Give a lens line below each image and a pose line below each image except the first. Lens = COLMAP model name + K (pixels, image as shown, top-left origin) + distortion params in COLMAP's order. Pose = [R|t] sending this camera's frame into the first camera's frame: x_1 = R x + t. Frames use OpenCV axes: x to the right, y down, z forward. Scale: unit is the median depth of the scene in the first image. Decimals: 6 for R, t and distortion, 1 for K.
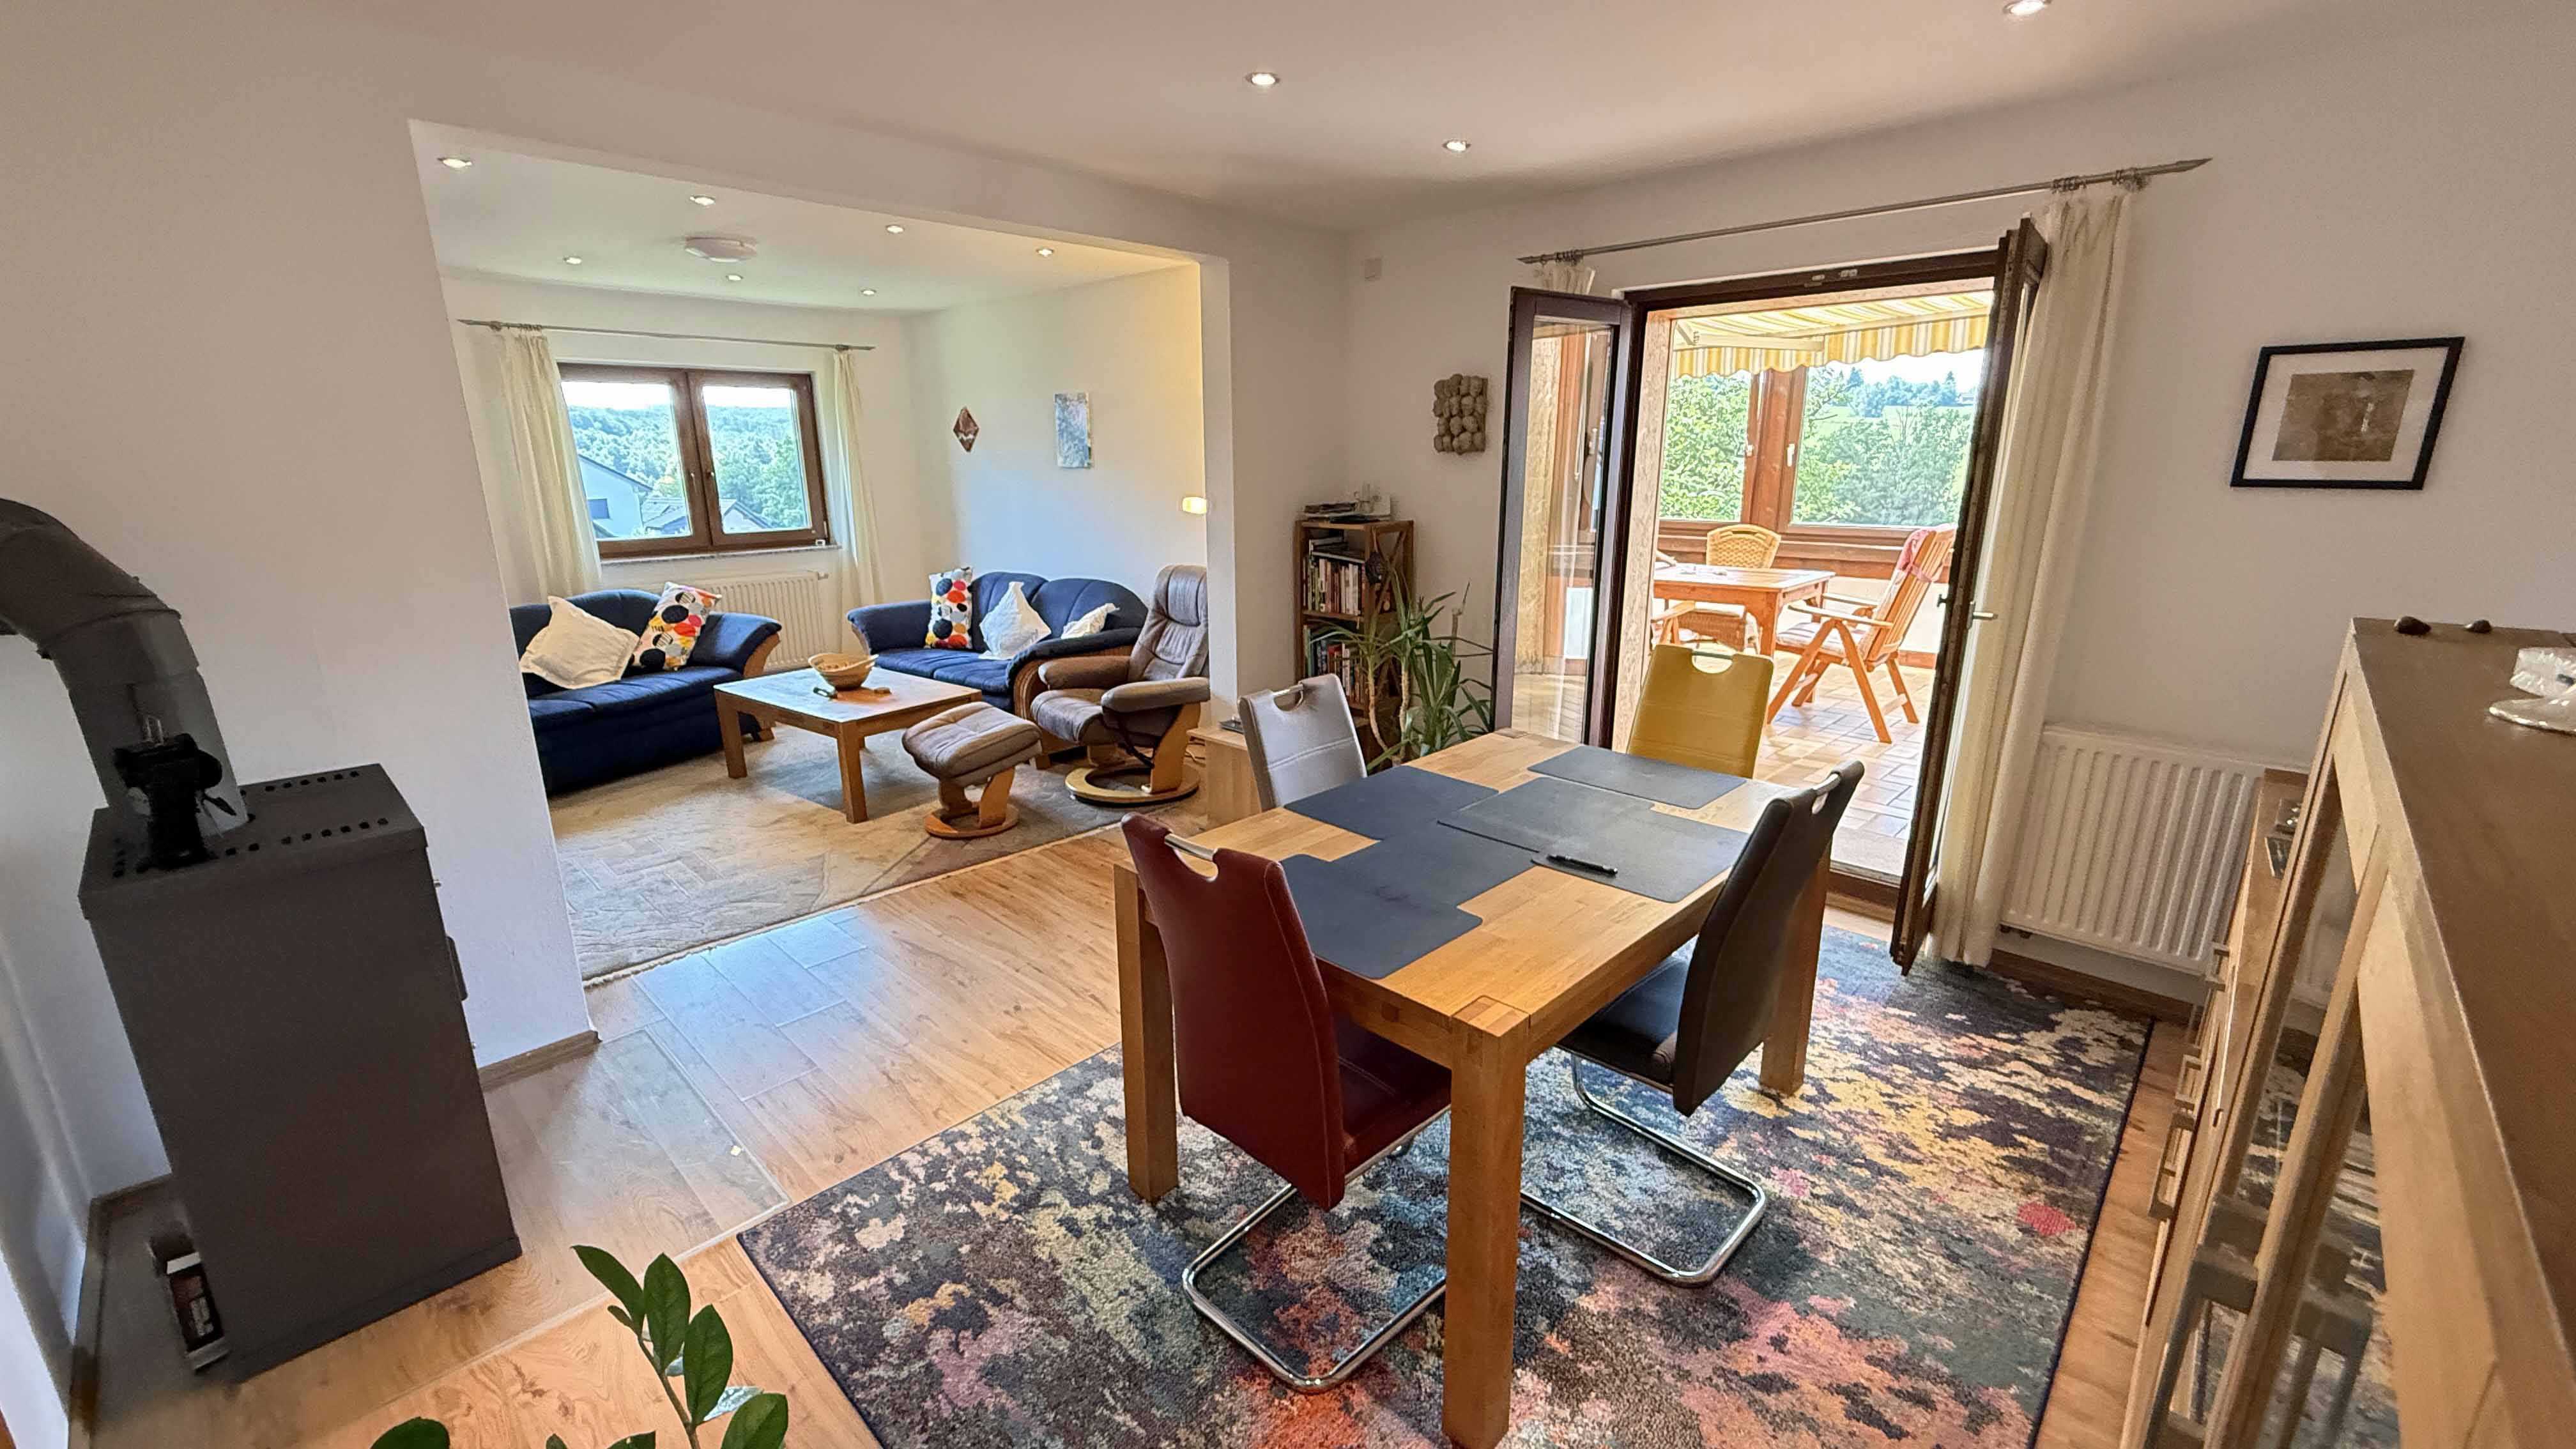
lens RADIAL K [[1034.1, 0, 1290.5], [0, 1034.1, 728.5], [0, 0, 1]] dist [-0.003720, -0.000379]
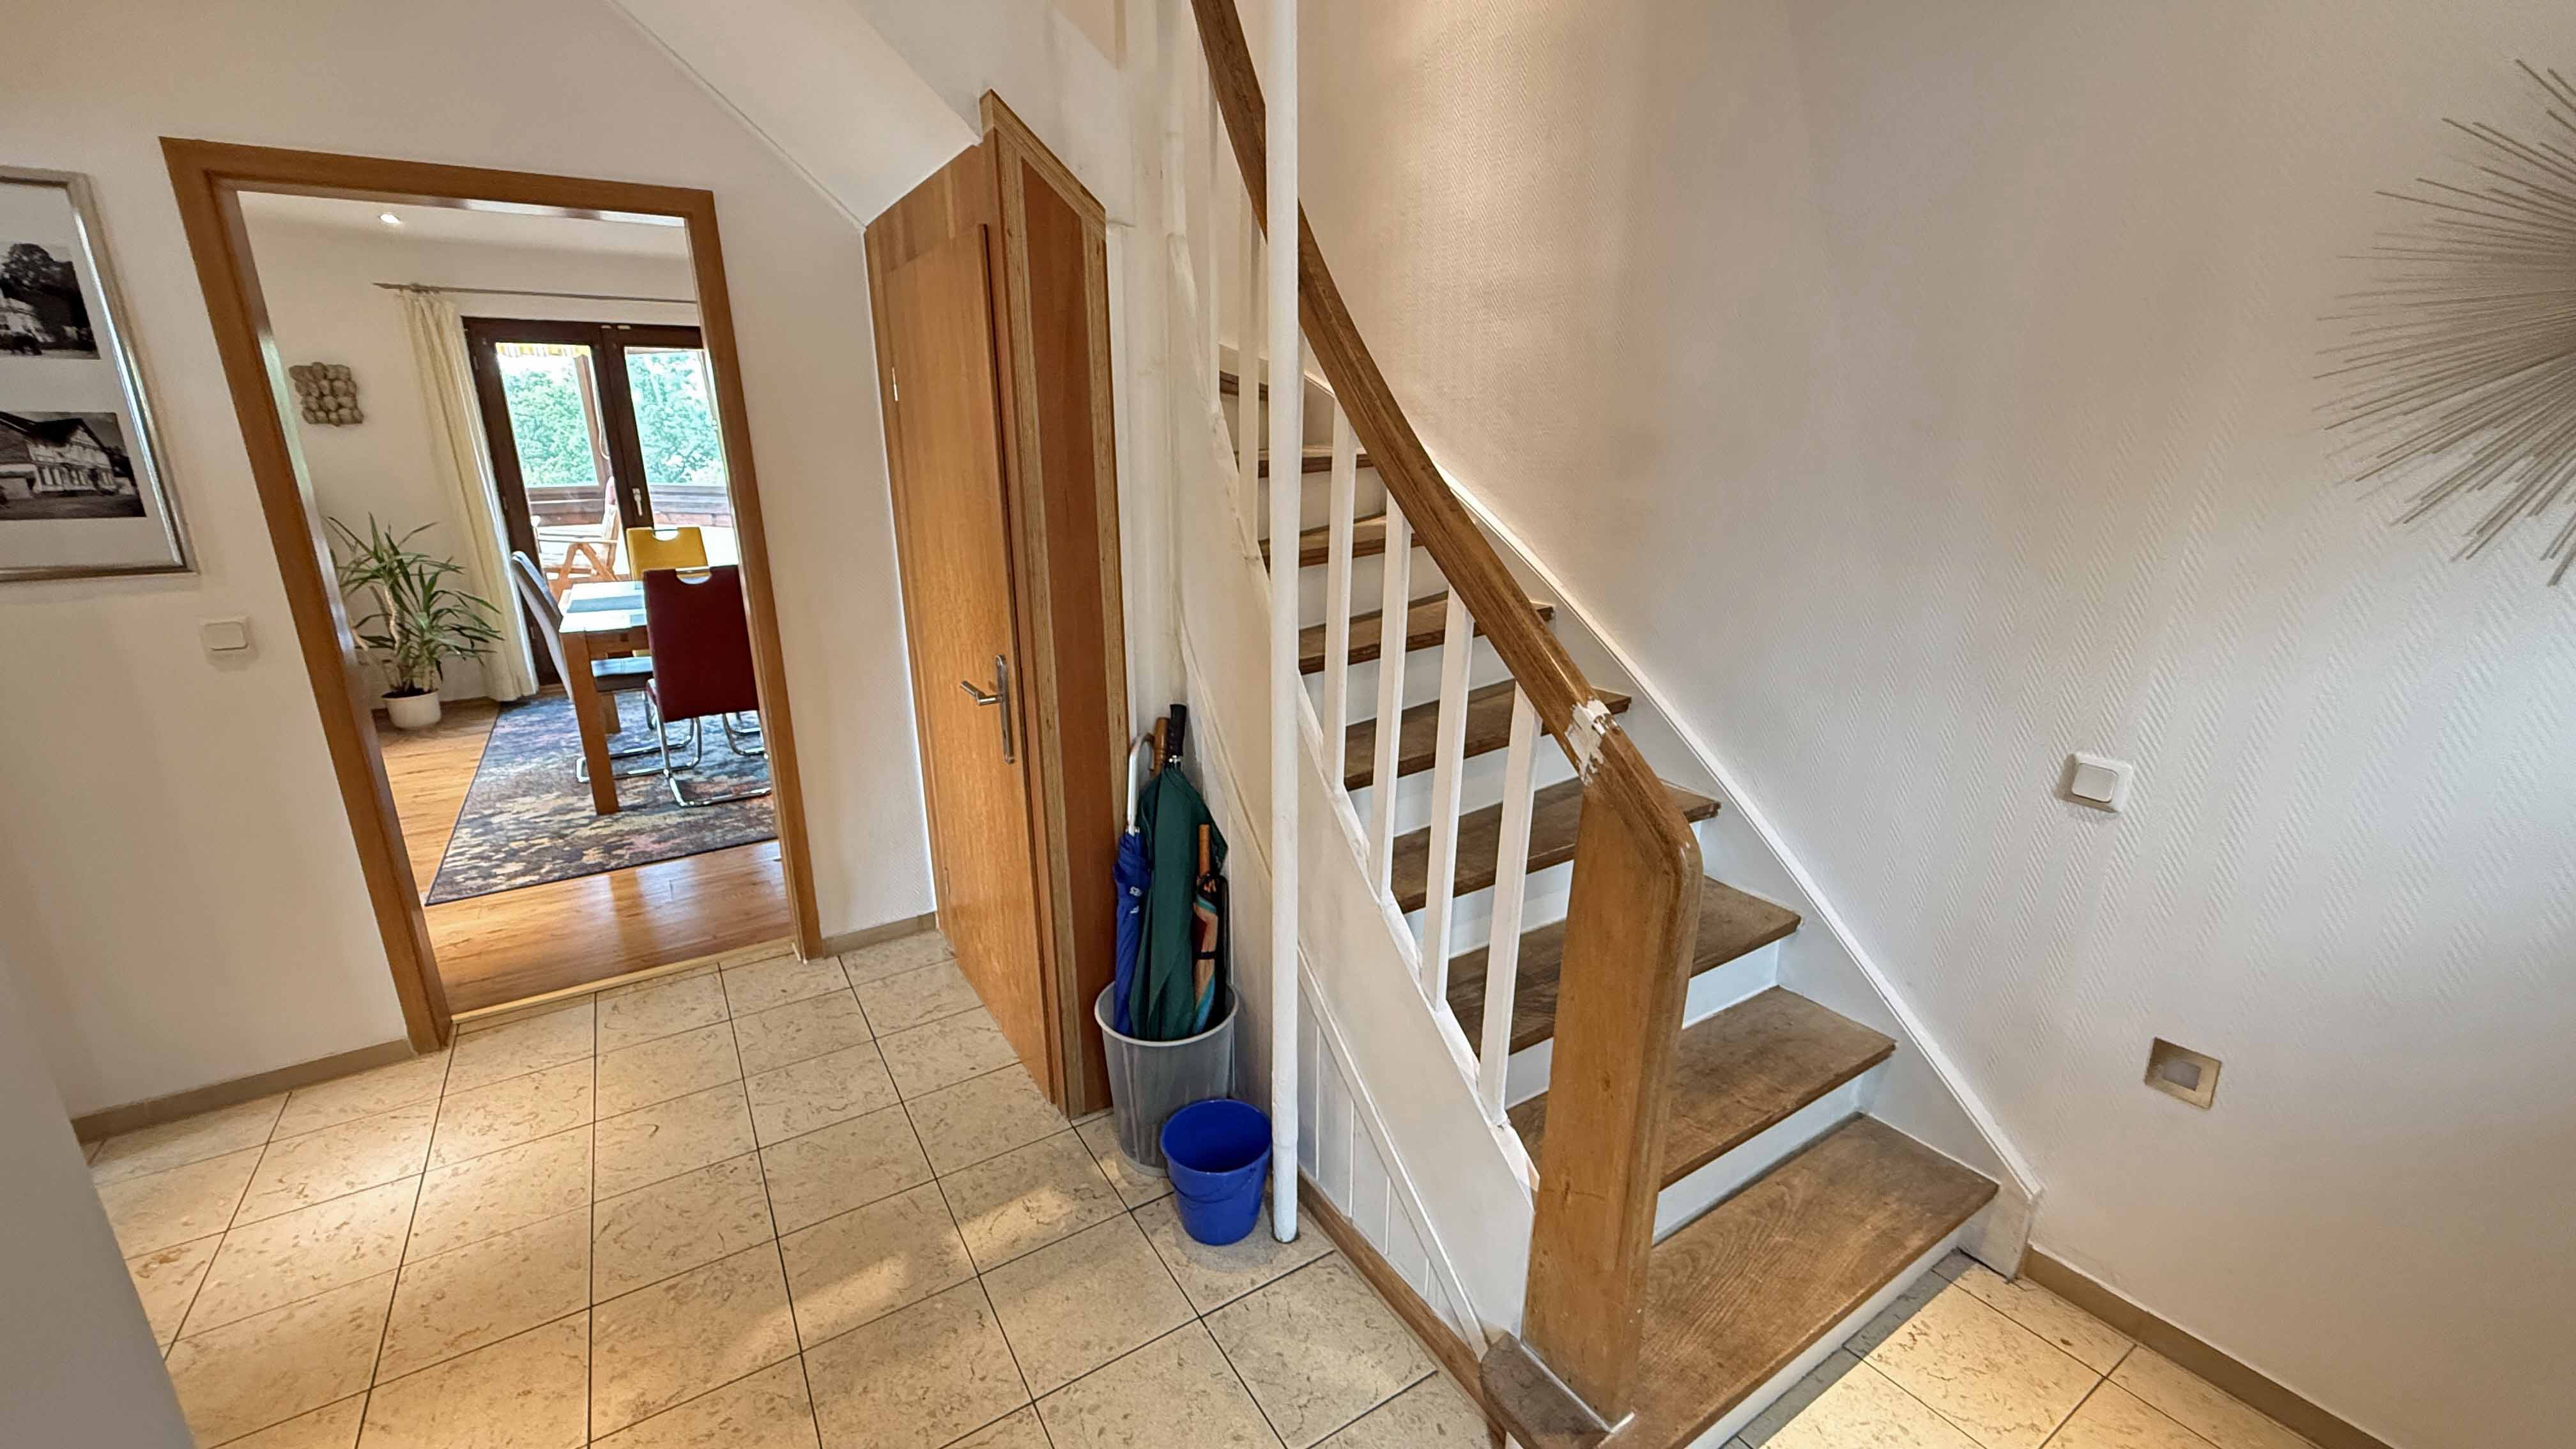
lens RADIAL K [[1034.1, 0, 1293.8], [0, 1034.1, 730.9], [0, 0, 1]] dist [-0.003720, -0.000379]
pose [[0.238972, -0.271913, 0.932178, -1.657038], [0.255207, 0.943831, 0.209887, 0.245139], [-0.936889, 0.187741, 0.294944, -0.804224]]
